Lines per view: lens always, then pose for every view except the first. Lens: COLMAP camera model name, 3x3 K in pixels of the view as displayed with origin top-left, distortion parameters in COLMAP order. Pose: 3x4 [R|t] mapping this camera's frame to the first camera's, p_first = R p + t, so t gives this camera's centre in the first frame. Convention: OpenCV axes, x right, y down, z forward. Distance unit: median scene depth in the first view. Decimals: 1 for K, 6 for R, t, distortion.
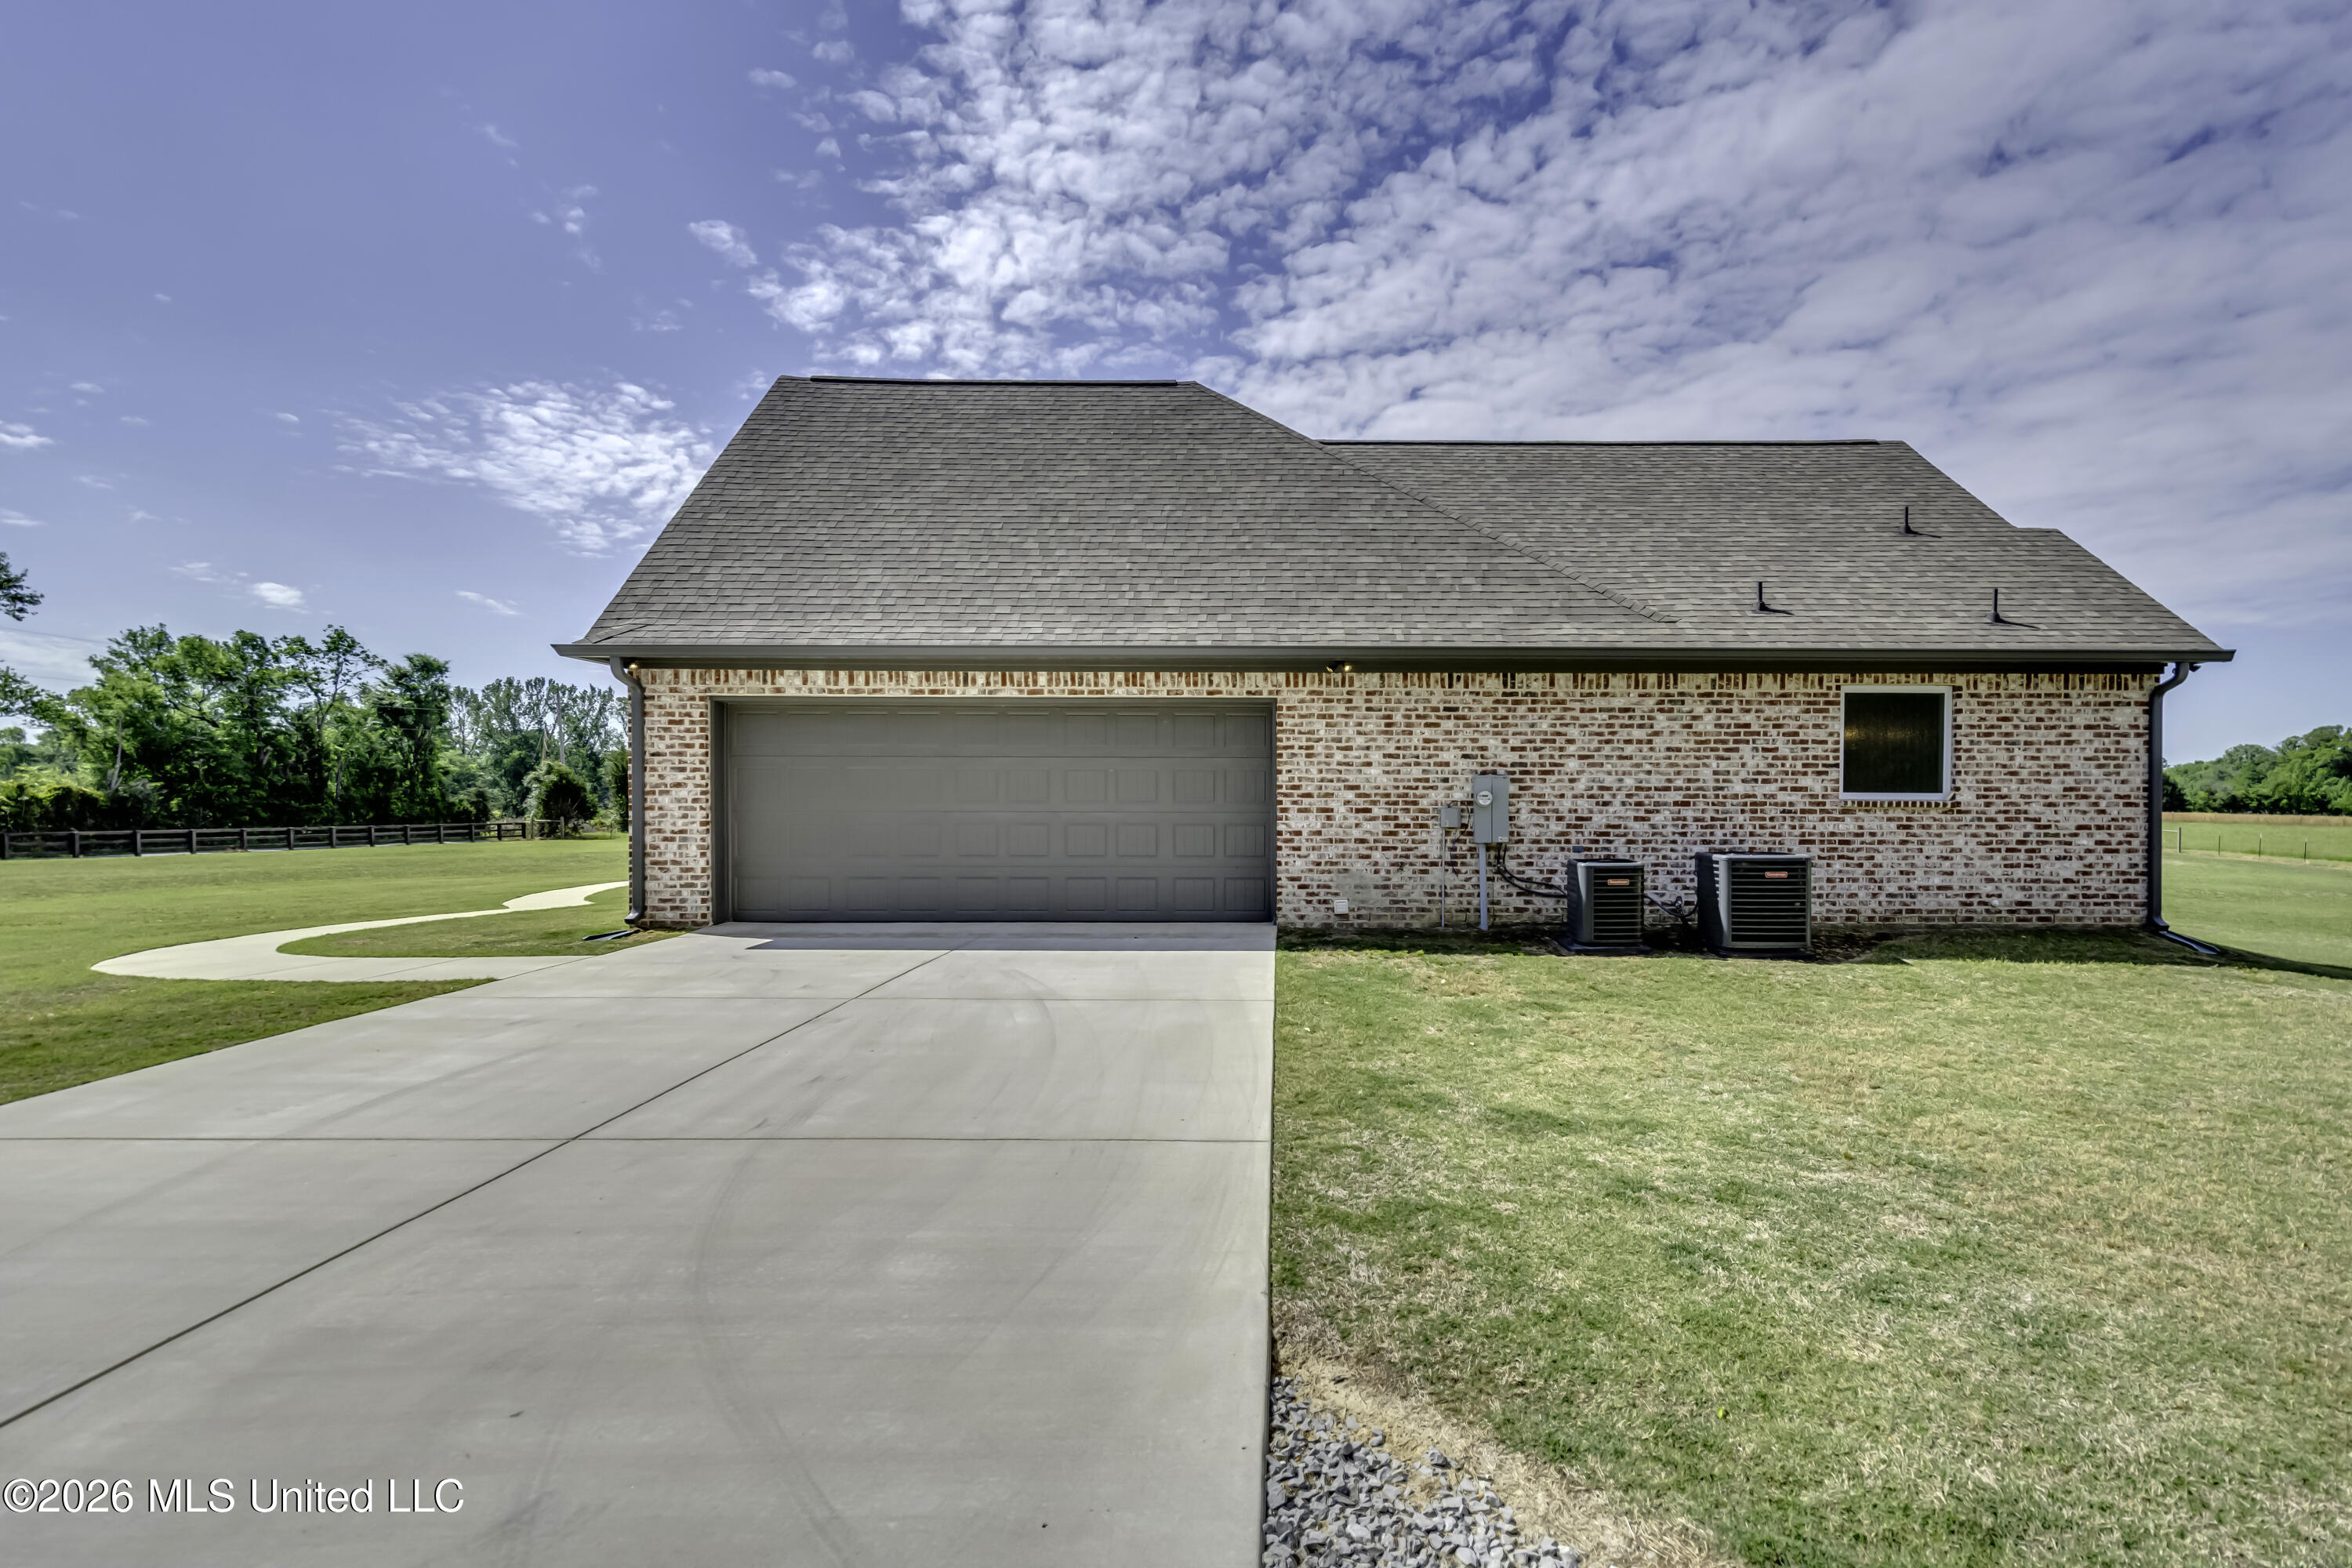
lens RADIAL K [[1096.3, 0, 1251.6], [0, 1096.3, 826.8], [0, 0, 1]] dist [0.012216, -0.000242]
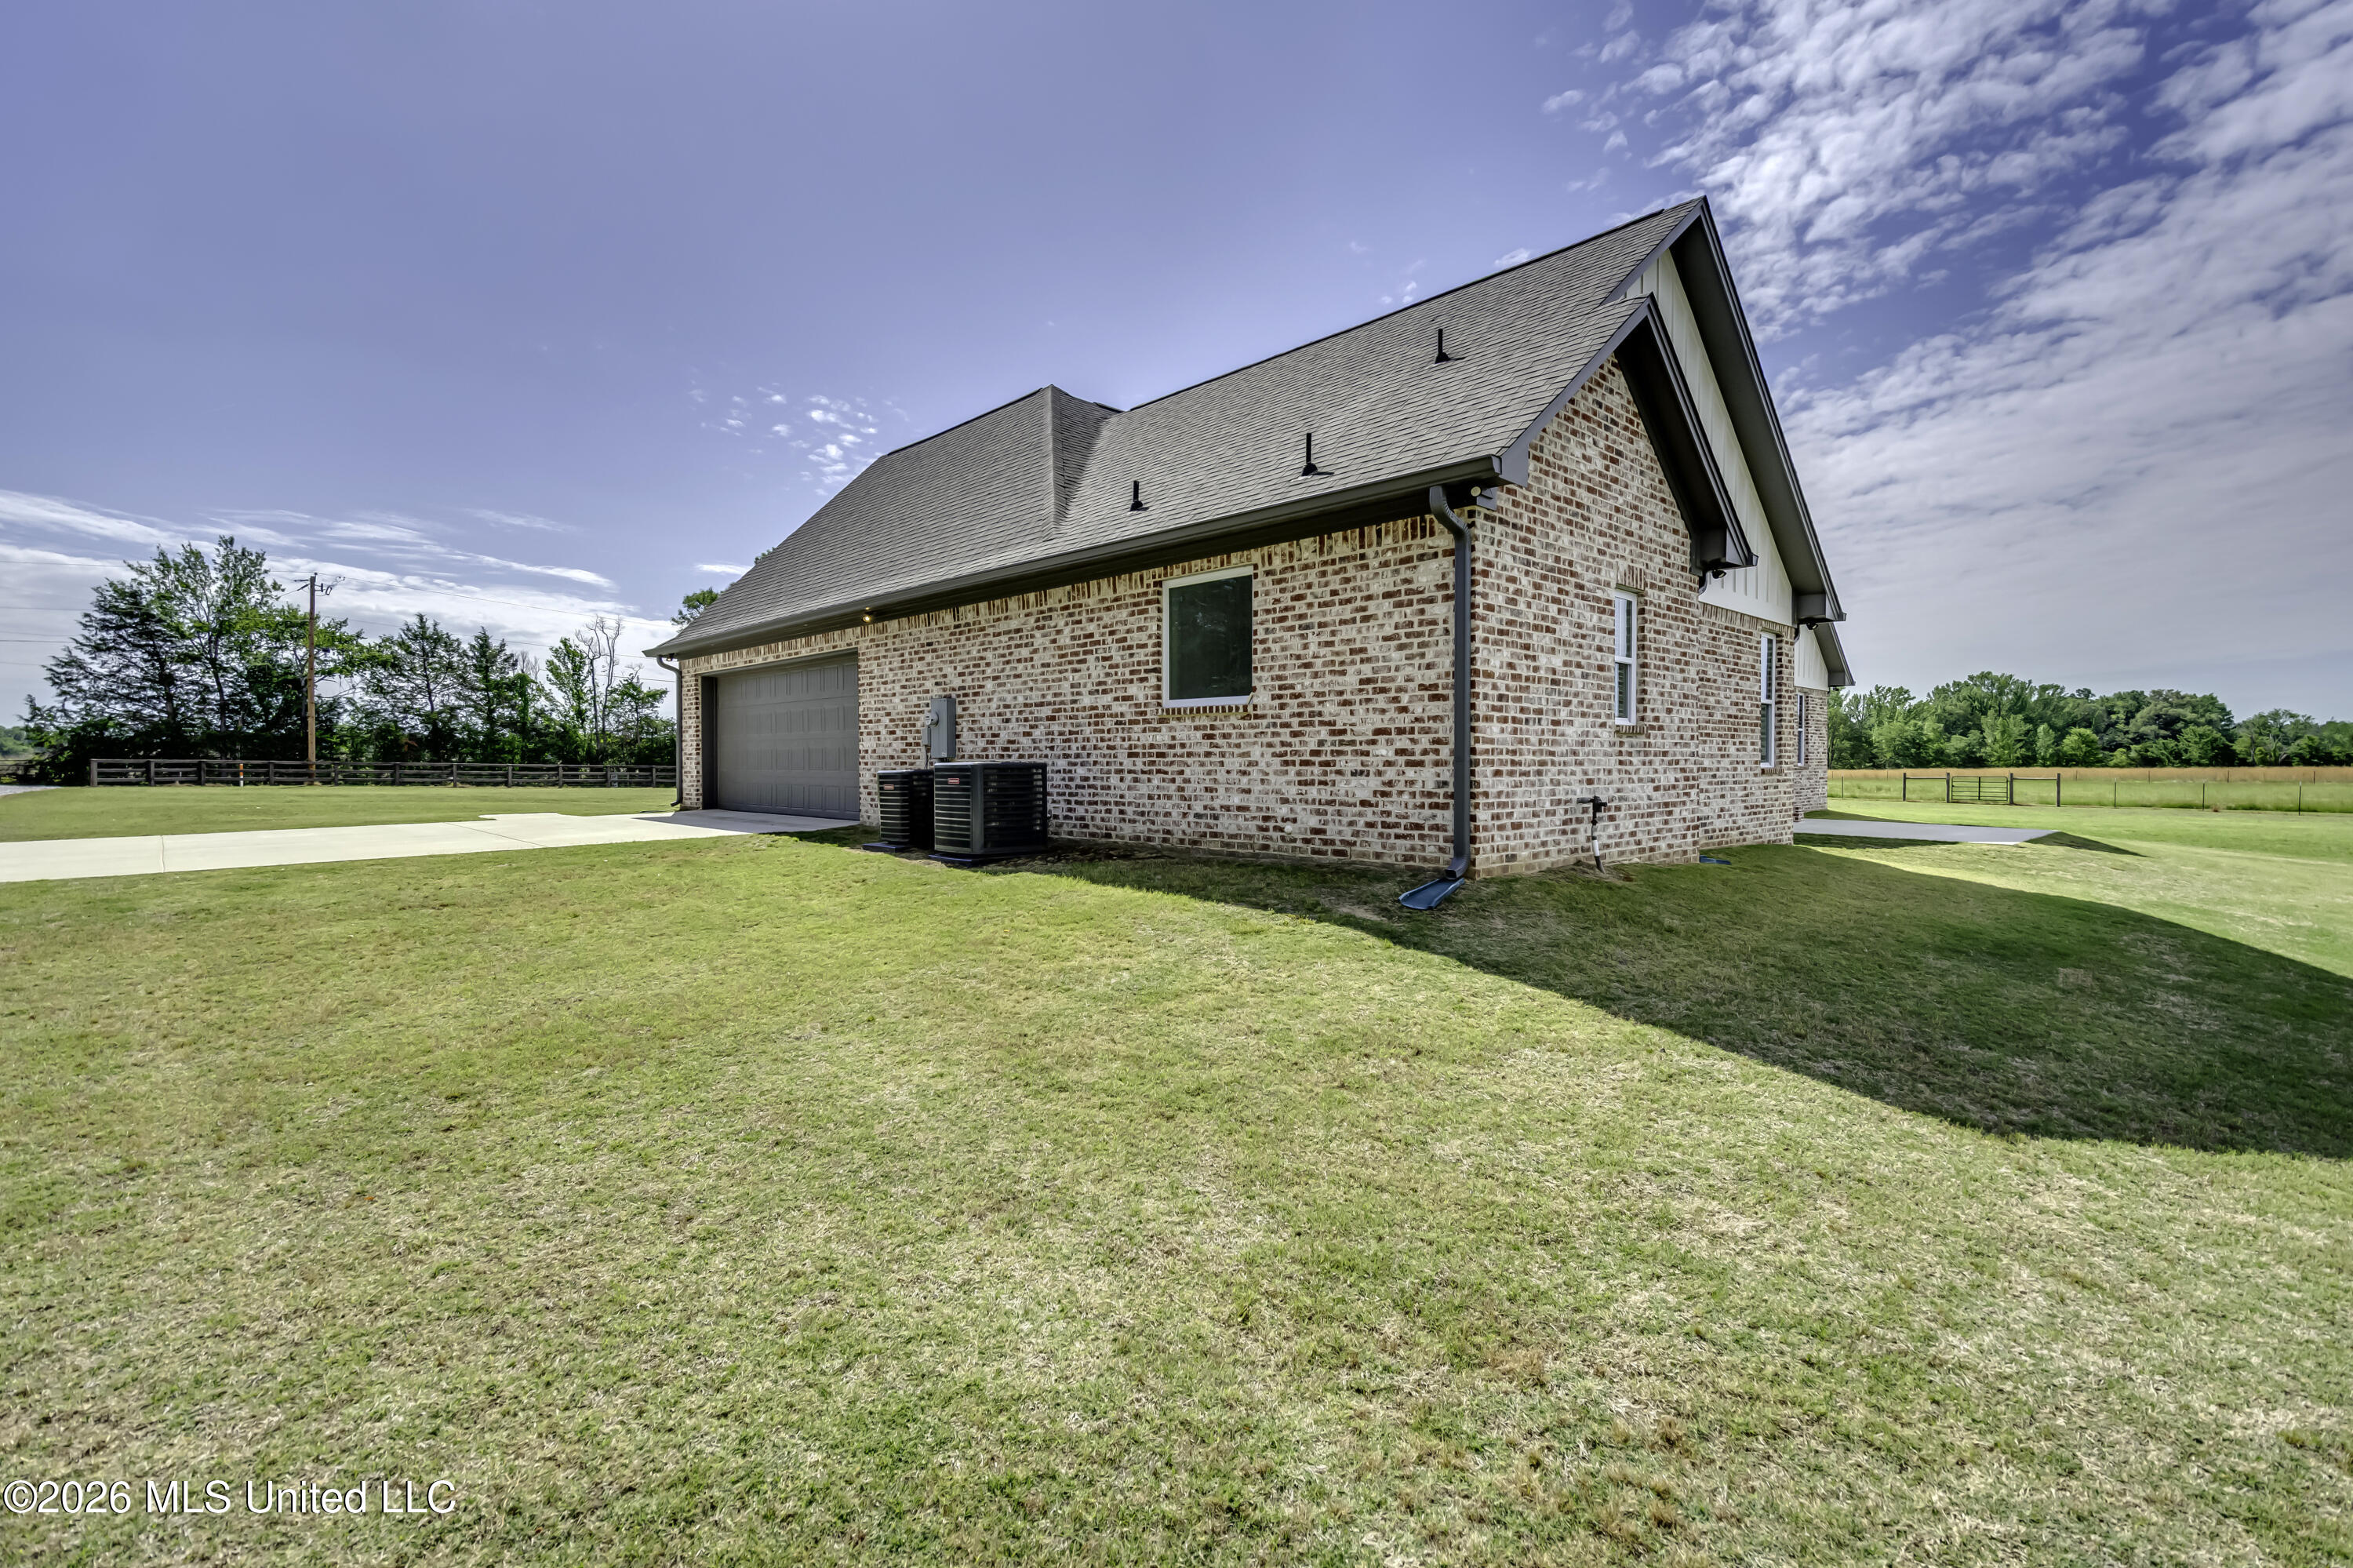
lens RADIAL K [[1052.3, 0, 1212.9], [0, 1052.3, 783.0], [0, 0, 1]] dist [0.020584, -0.004372]
pose [[0.697540, 0.008915, -0.716490, 1.180531], [-0.014690, 0.999890, -0.001861, 0.037880], [0.716395, 0.011823, 0.697595, 0.428200]]
